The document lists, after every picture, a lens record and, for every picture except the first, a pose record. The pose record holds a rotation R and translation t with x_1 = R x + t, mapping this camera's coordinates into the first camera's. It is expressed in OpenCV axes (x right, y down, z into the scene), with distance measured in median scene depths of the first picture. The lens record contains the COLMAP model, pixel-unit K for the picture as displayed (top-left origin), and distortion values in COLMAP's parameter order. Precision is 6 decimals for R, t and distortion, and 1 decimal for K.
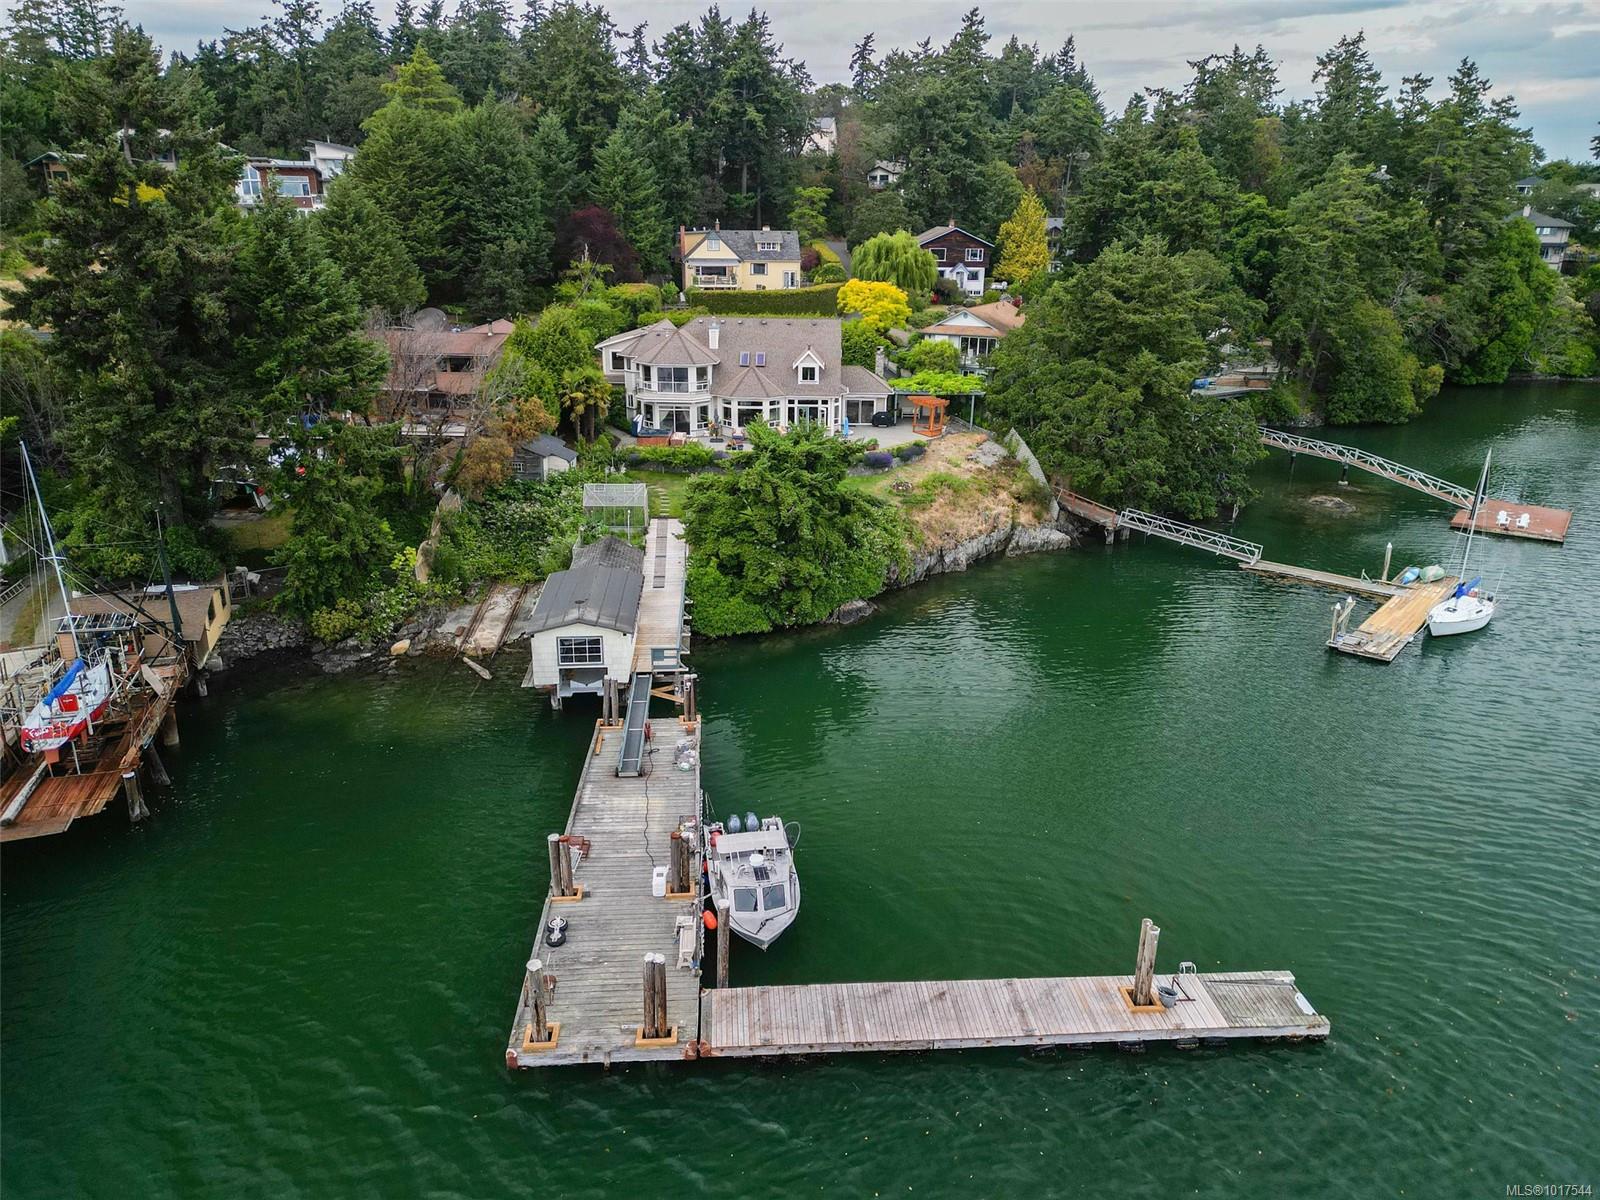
lens RADIAL K [[1117.7, 0, 800.2], [0, 1117.7, 597.6], [0, 0, 1]] dist [0.086277, -0.083099]
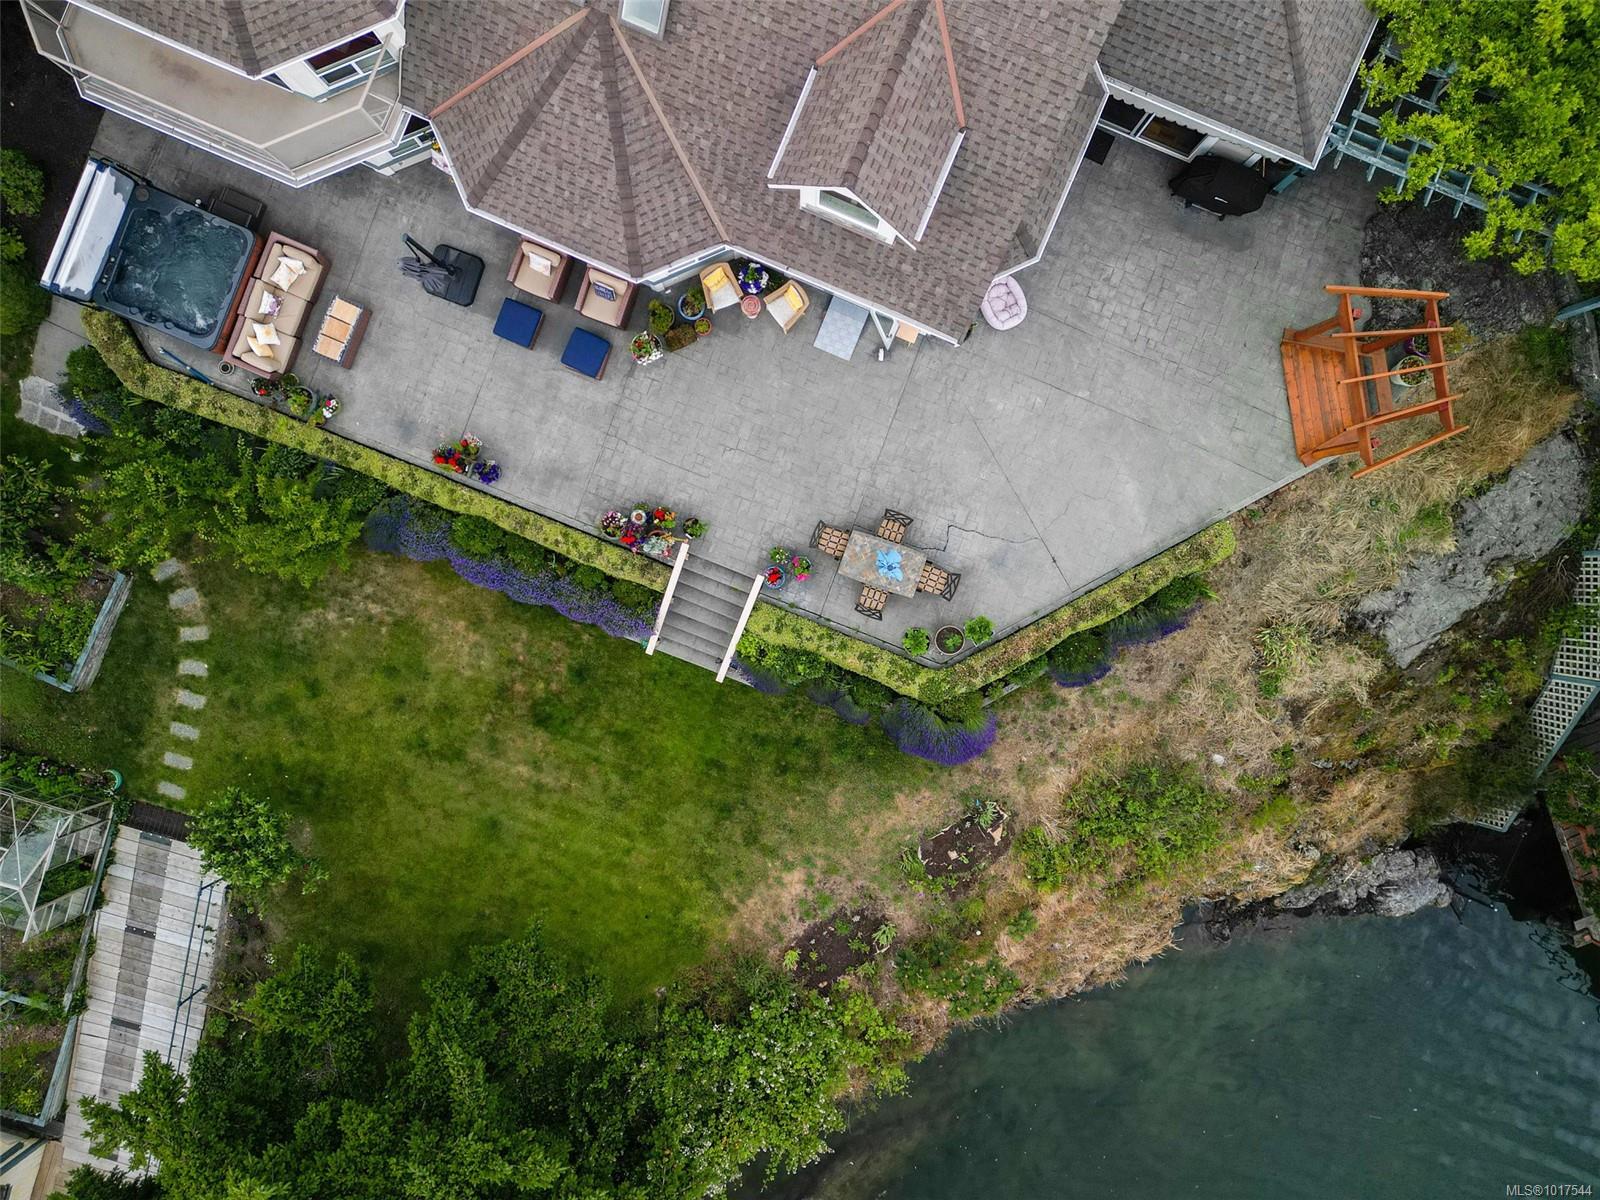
lens RADIAL K [[1117.7, 0, 800.2], [0, 1117.7, 597.6], [0, 0, 1]] dist [0.086277, -0.083099]
pose [[0.934206, 0.356713, 0.003805, 0.022049], [-0.115498, 0.292355, 0.949310, -0.348492], [0.337518, -0.887291, 0.314319, 0.827335]]
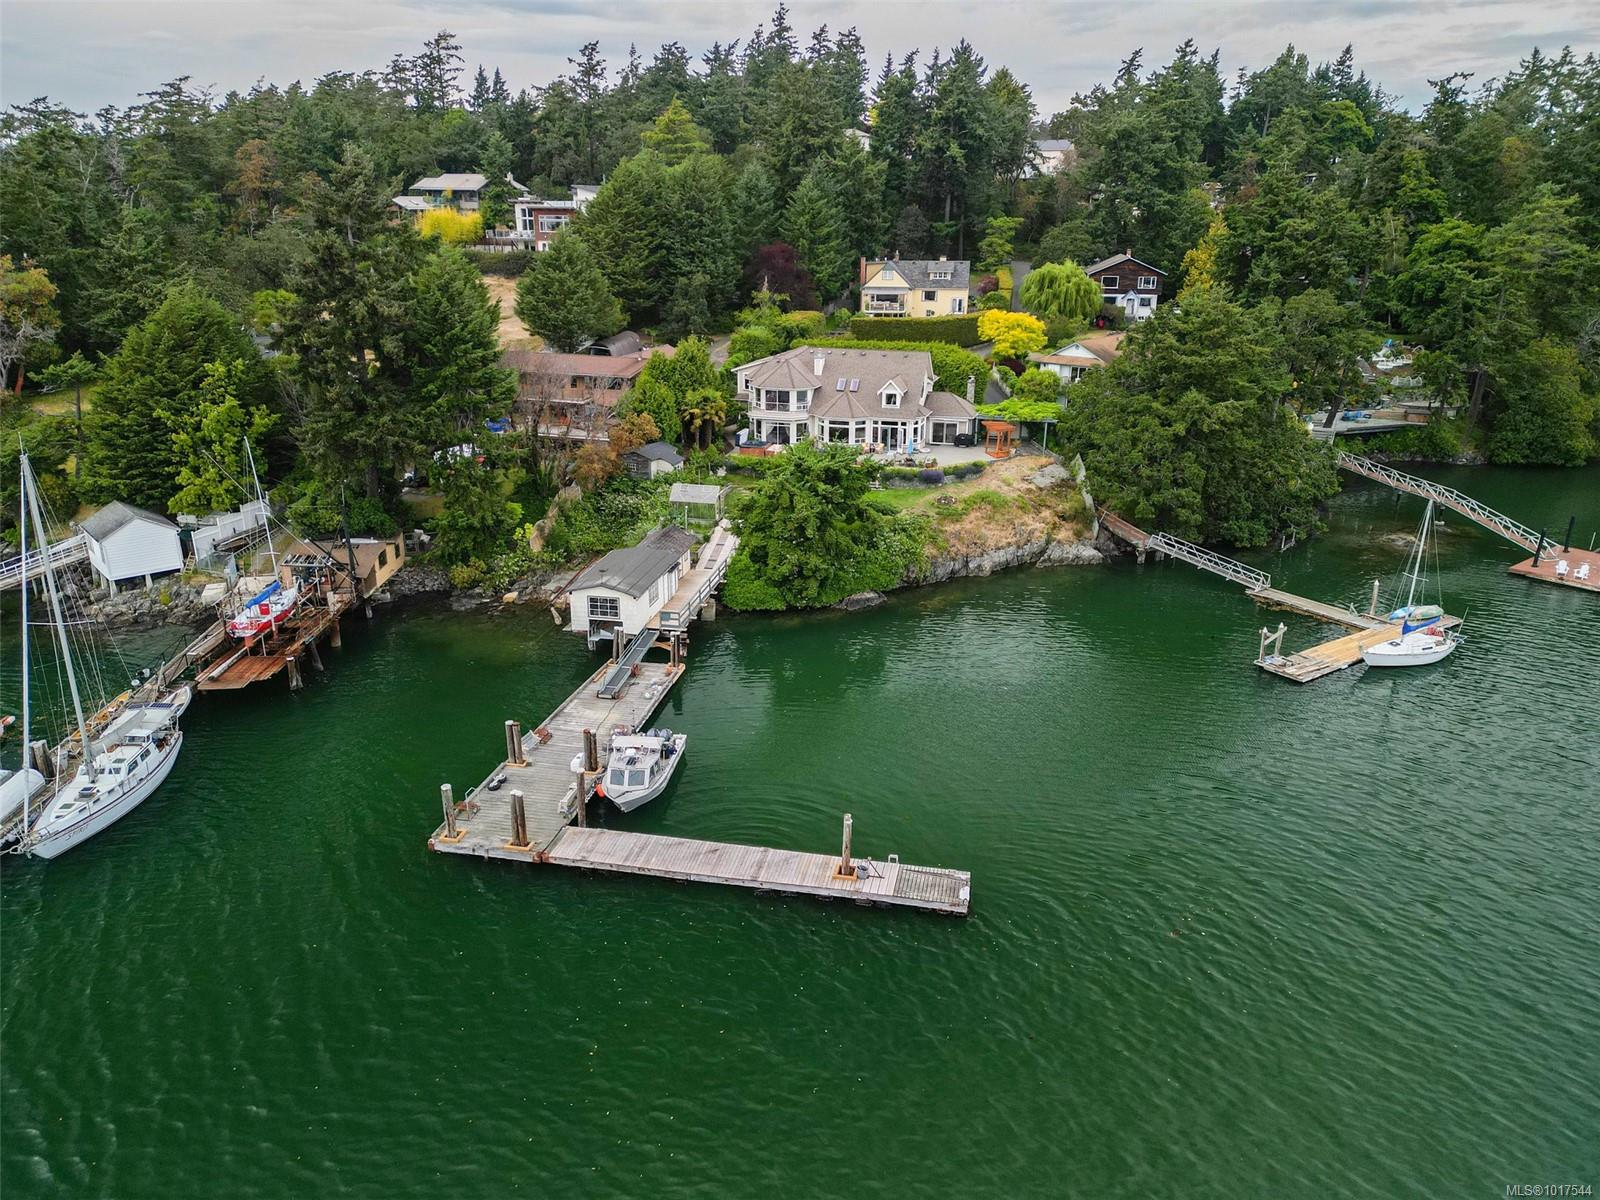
lens RADIAL K [[1117.7, 0, 800.2], [0, 1117.7, 597.6], [0, 0, 1]] dist [0.086277, -0.083099]
pose [[0.963632, 0.082356, -0.254228, 0.217816], [-0.082196, 0.996552, 0.011273, 0.000671], [0.254280, 0.010033, 0.967079, -0.142064]]
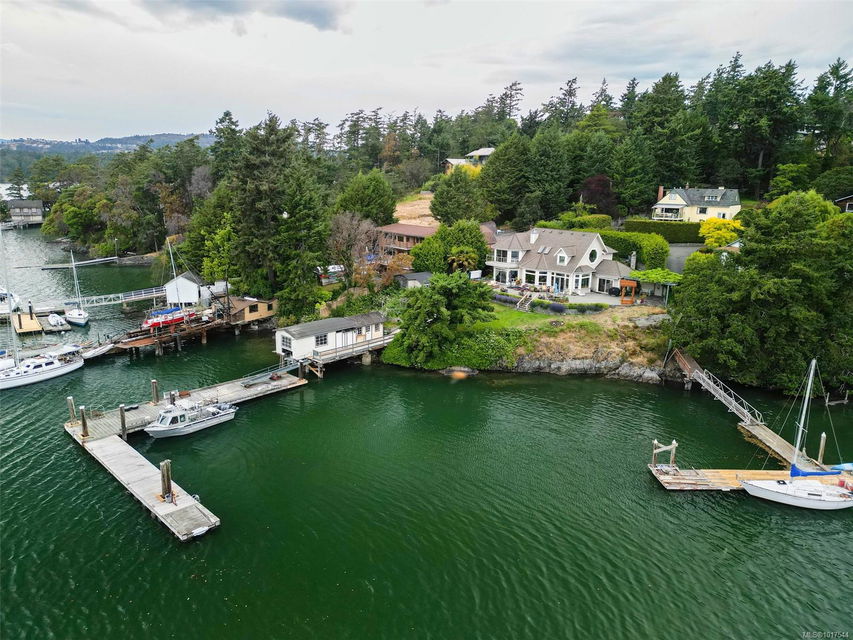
lens RADIAL K [[595.9, 0, 426.6], [0, 595.9, 318.7], [0, 0, 1]] dist [0.086277, -0.083099]
pose [[0.663741, 0.173353, -0.727596, 0.561775], [-0.252282, 0.967654, 0.000406, -0.047558], [0.704132, 0.183290, 0.686005, 0.176022]]
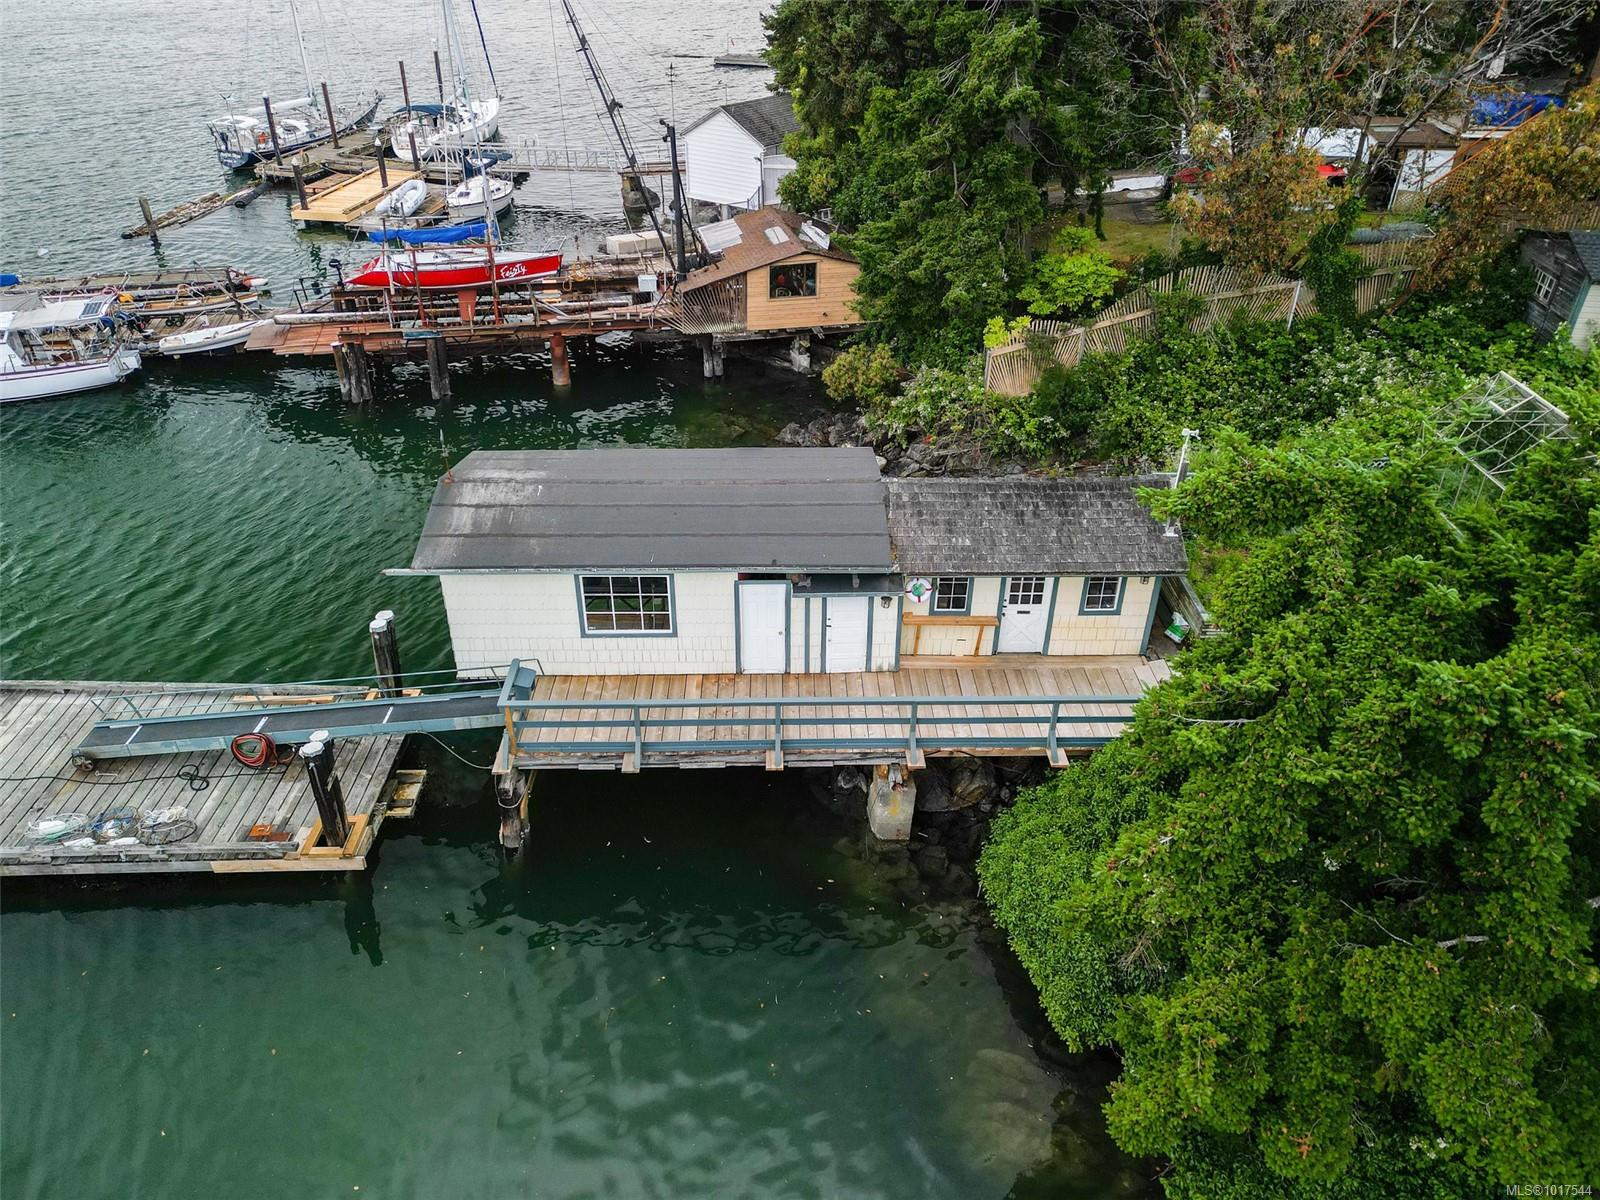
lens RADIAL K [[1117.7, 0, 800.2], [0, 1117.7, 597.6], [0, 0, 1]] dist [0.086277, -0.083099]
pose [[-0.051666, 0.524363, -0.849926, 0.103217], [-0.336413, 0.792182, 0.509189, -0.117648], [0.940296, 0.312234, 0.135474, 0.621641]]
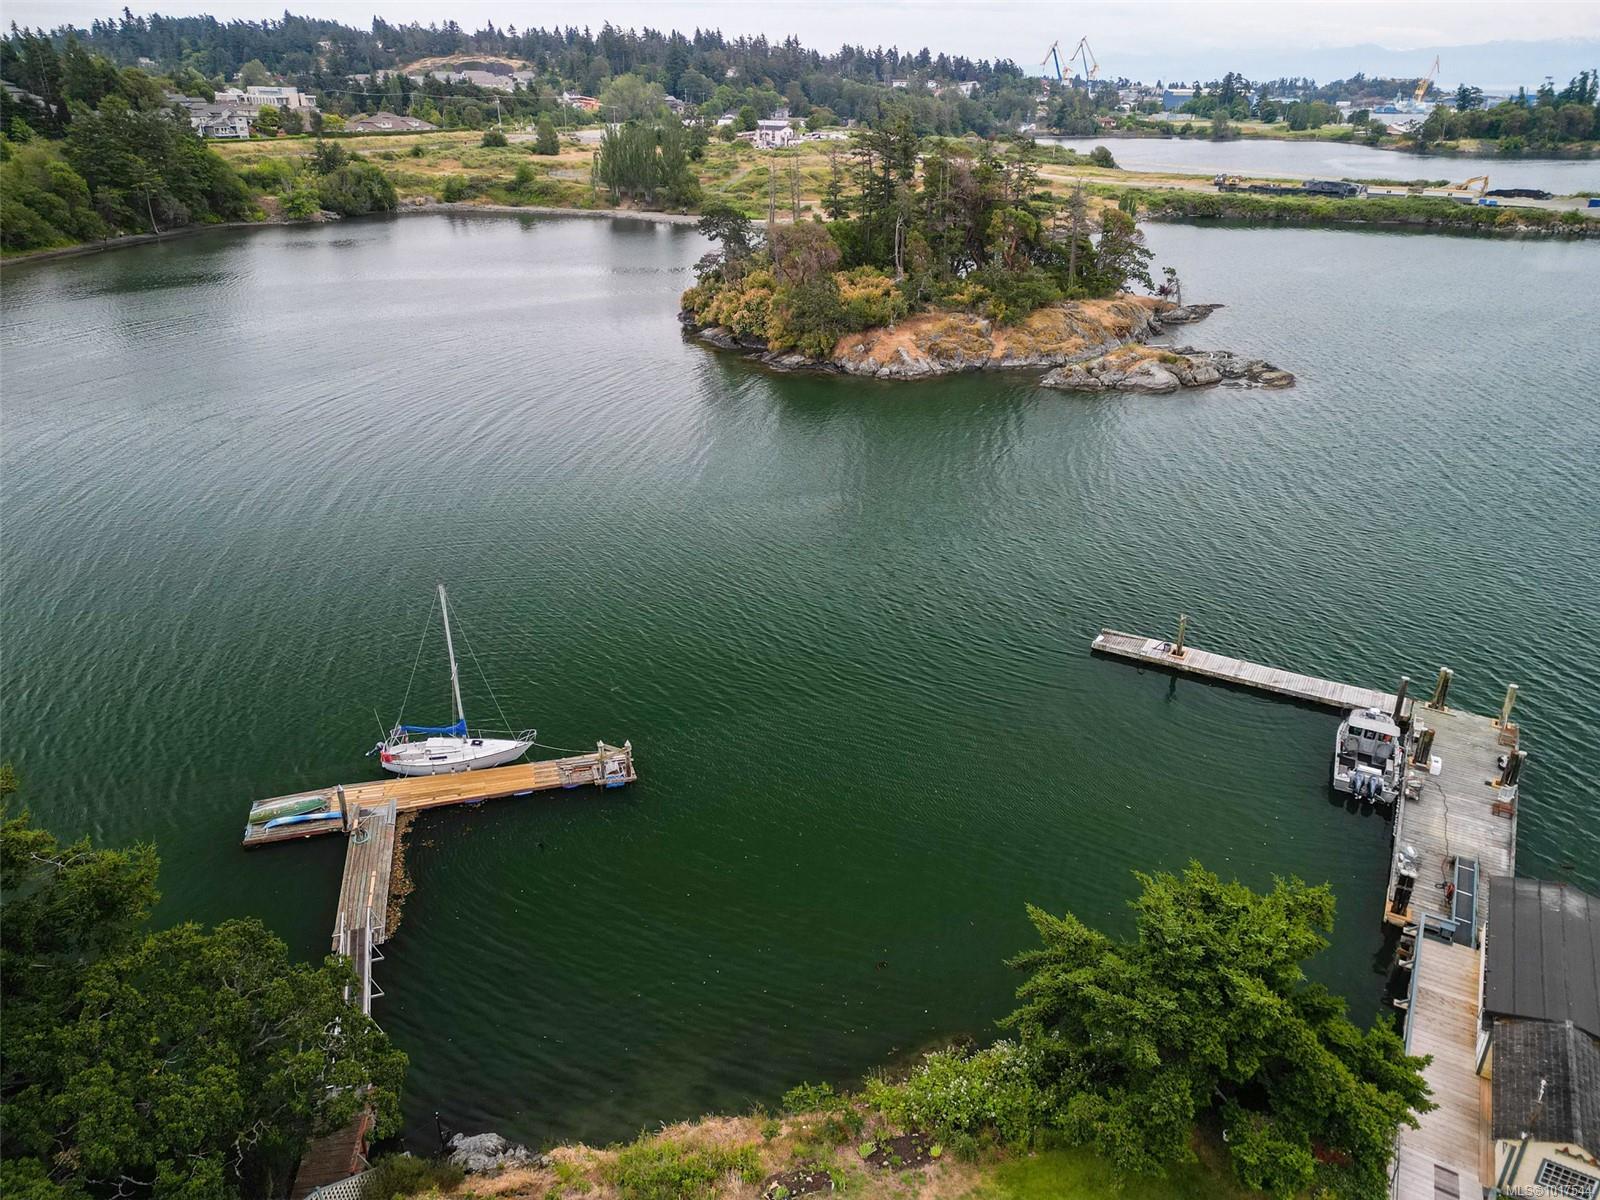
lens RADIAL K [[1117.7, 0, 800.2], [0, 1117.7, 597.6], [0, 0, 1]] dist [0.086277, -0.083099]
pose [[-0.829372, -0.249789, 0.499747, -0.054594], [0.161954, 0.748593, 0.642946, -0.457697], [-0.534708, 0.614178, -0.580408, 0.966642]]
